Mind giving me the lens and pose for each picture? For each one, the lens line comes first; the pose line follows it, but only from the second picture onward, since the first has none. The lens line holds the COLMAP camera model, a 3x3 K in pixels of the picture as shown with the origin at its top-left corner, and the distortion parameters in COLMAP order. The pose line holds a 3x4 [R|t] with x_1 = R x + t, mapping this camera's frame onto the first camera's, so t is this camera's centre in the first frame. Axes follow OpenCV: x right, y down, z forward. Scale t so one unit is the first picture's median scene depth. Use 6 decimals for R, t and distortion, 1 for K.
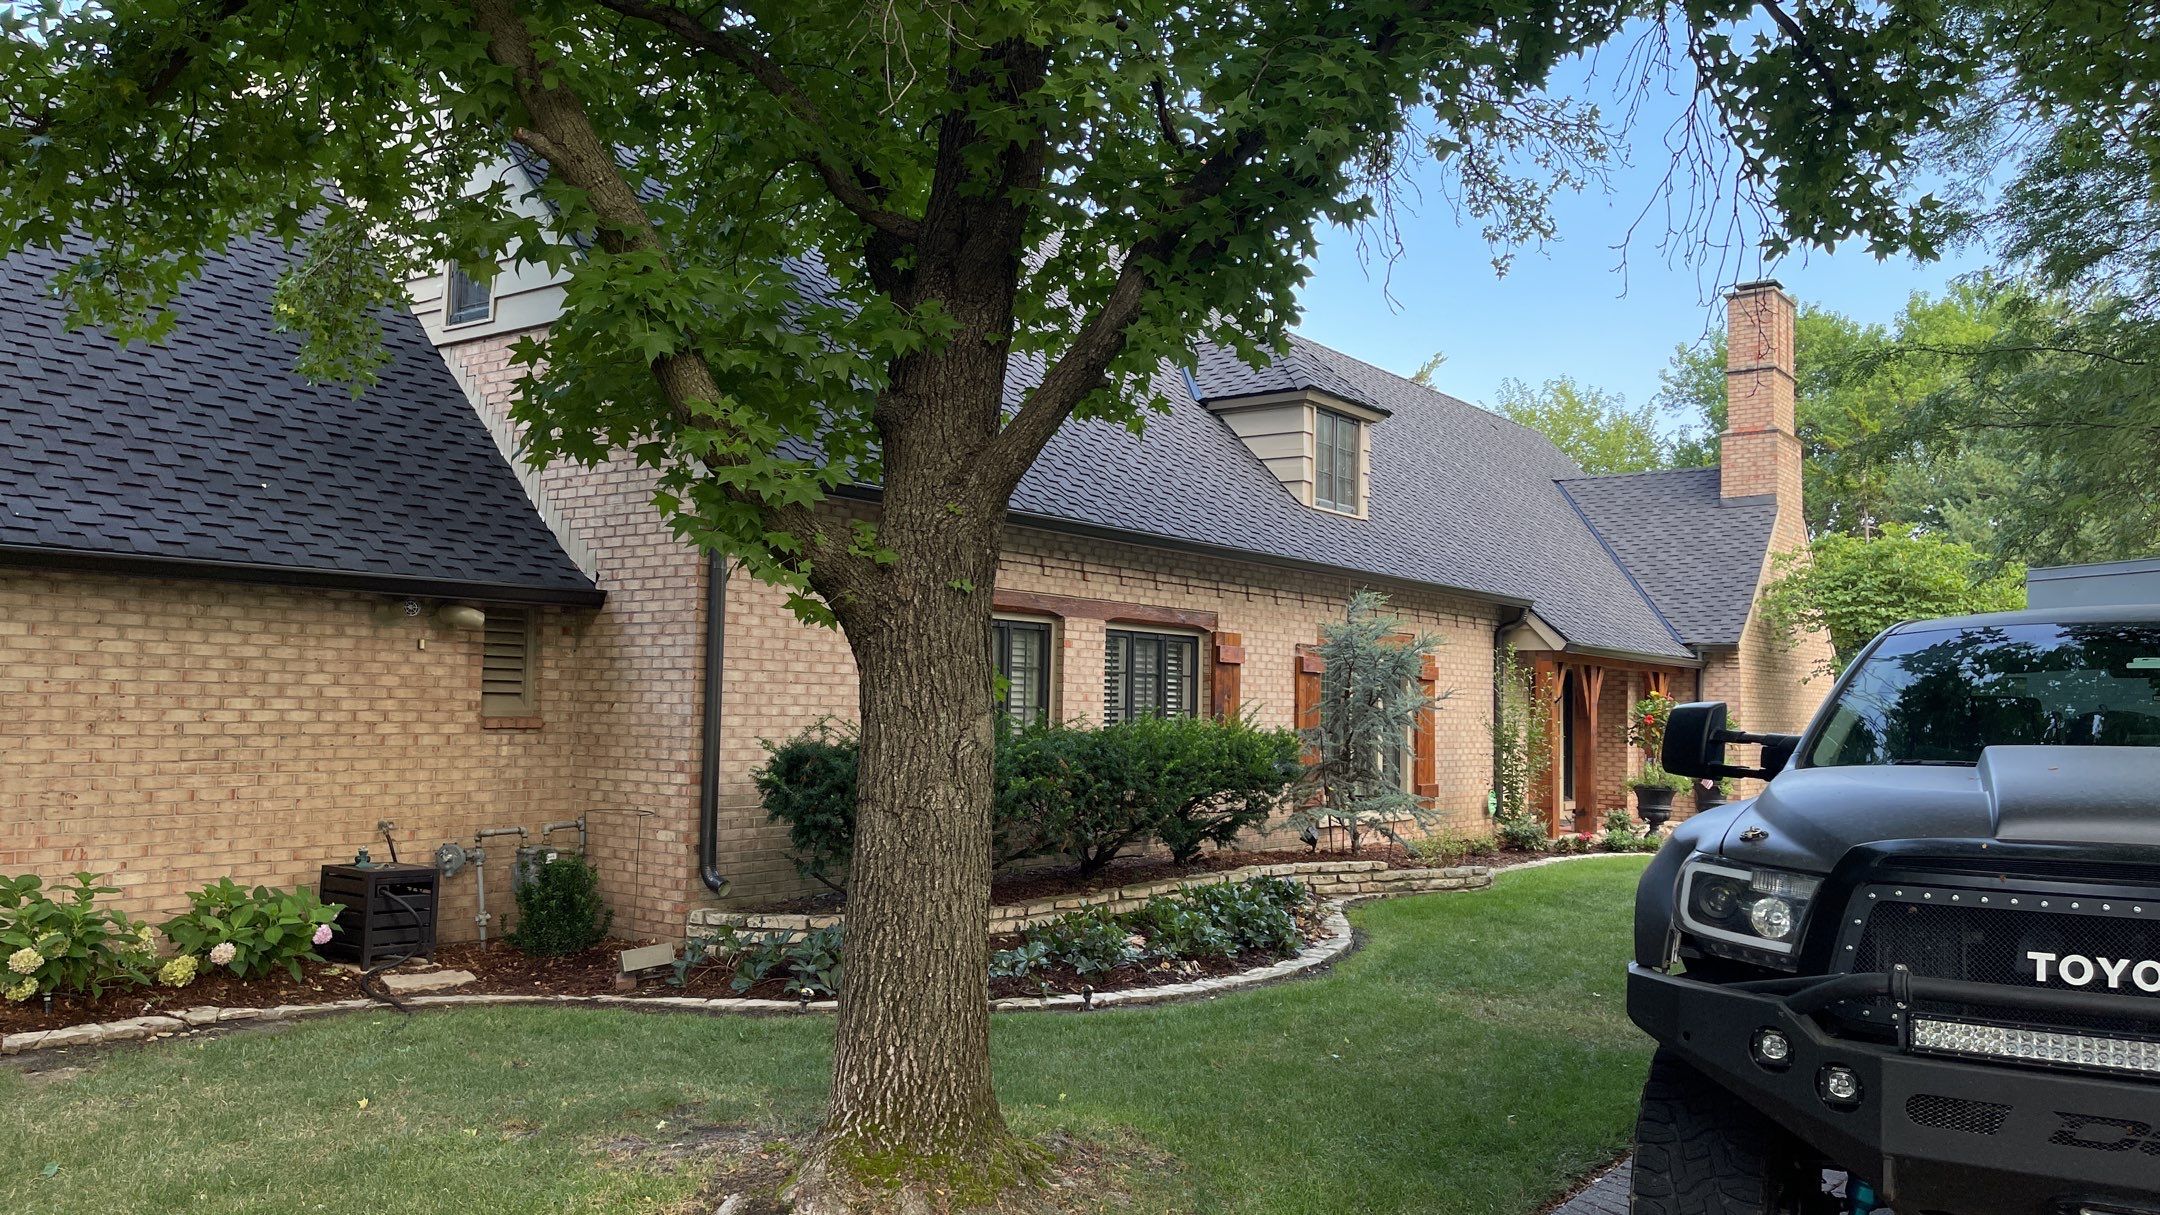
lens RADIAL K [[1603.9, 0, 1080.0], [0, 1603.9, 607.5], [0, 0, 1]] dist [0.002886, -0.000673]
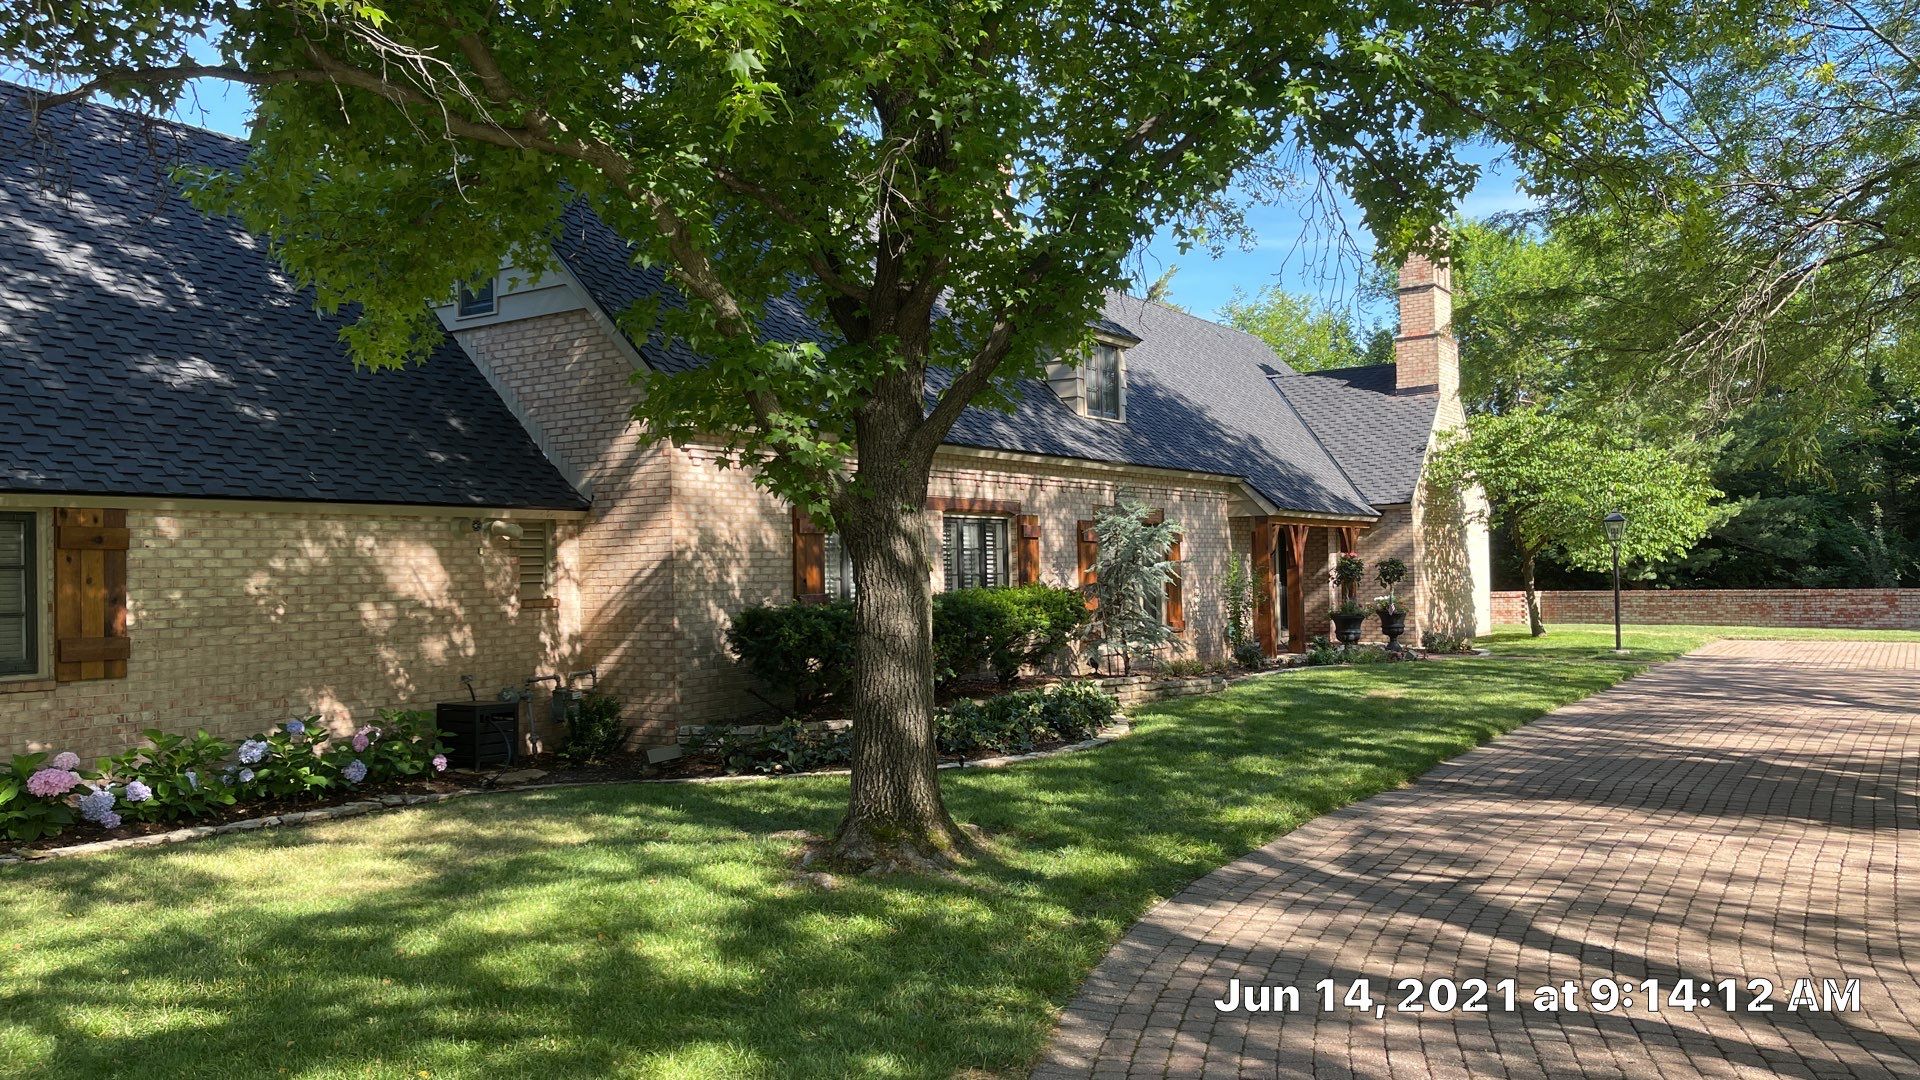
lens RADIAL K [[1425.7, 0, 960.0], [0, 1425.7, 540.0], [0, 0, 1]] dist [0.002886, -0.000673]
pose [[0.996949, -0.042994, 0.065146, -0.046505], [0.040412, 0.998364, 0.040442, -0.014498], [-0.066778, -0.037686, 0.997056, -0.204697]]
